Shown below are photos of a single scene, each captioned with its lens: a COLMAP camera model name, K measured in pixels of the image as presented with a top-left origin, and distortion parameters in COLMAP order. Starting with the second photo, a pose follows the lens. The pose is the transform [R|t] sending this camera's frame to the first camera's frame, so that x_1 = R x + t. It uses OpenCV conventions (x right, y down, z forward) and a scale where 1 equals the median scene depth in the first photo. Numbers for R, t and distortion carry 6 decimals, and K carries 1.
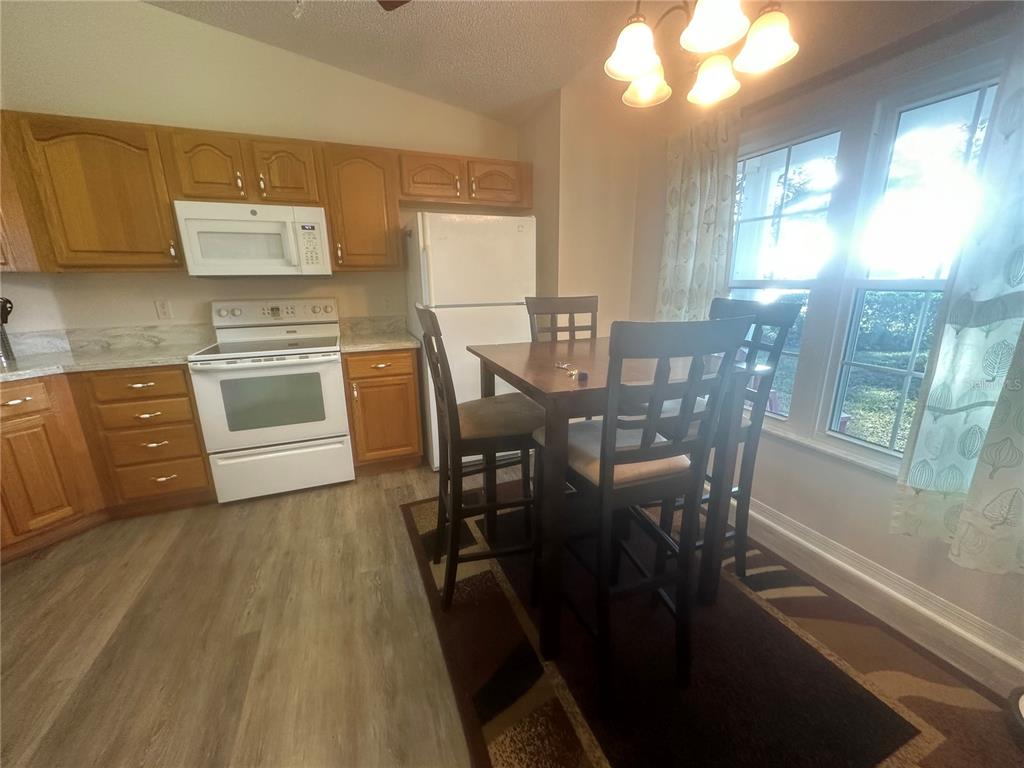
lens RADIAL K [[407.7, 0, 512.5], [0, 407.7, 385.6], [0, 0, 1]] dist [-0.003004, 0.000204]
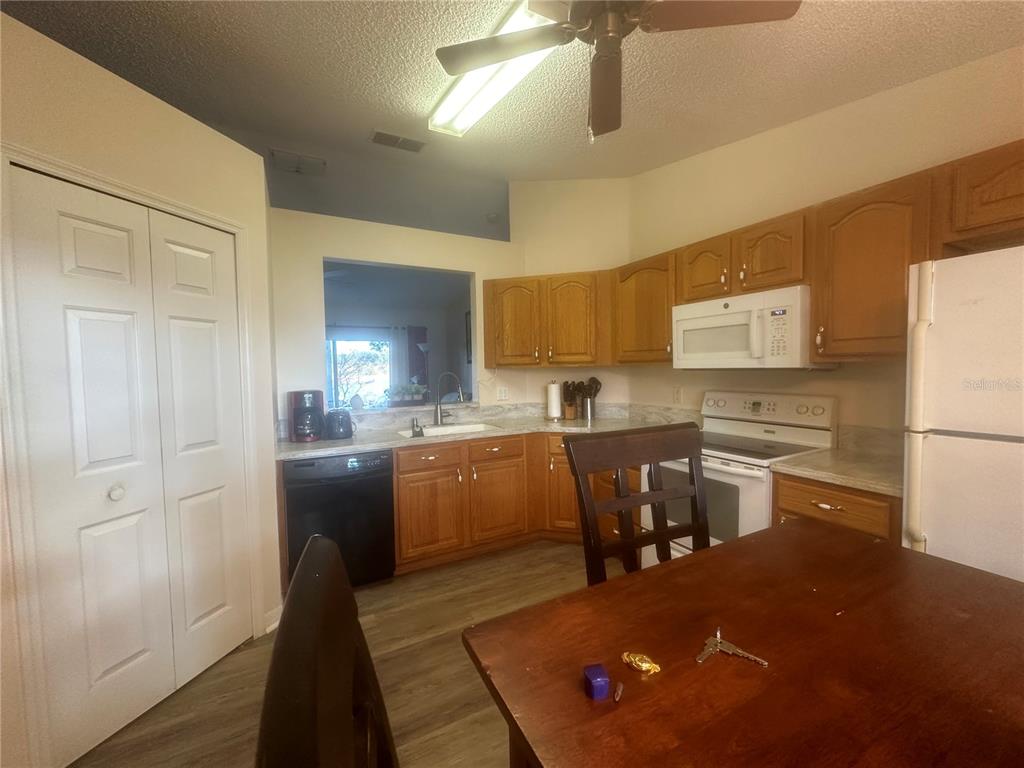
lens RADIAL K [[407.7, 0, 513.2], [0, 407.7, 384.7], [0, 0, 1]] dist [-0.003004, 0.000204]
pose [[0.105321, 0.052336, -0.993060, 0.271134], [-0.233355, 0.972031, 0.026479, -0.146014], [0.966671, 0.228946, 0.114588, 0.428573]]
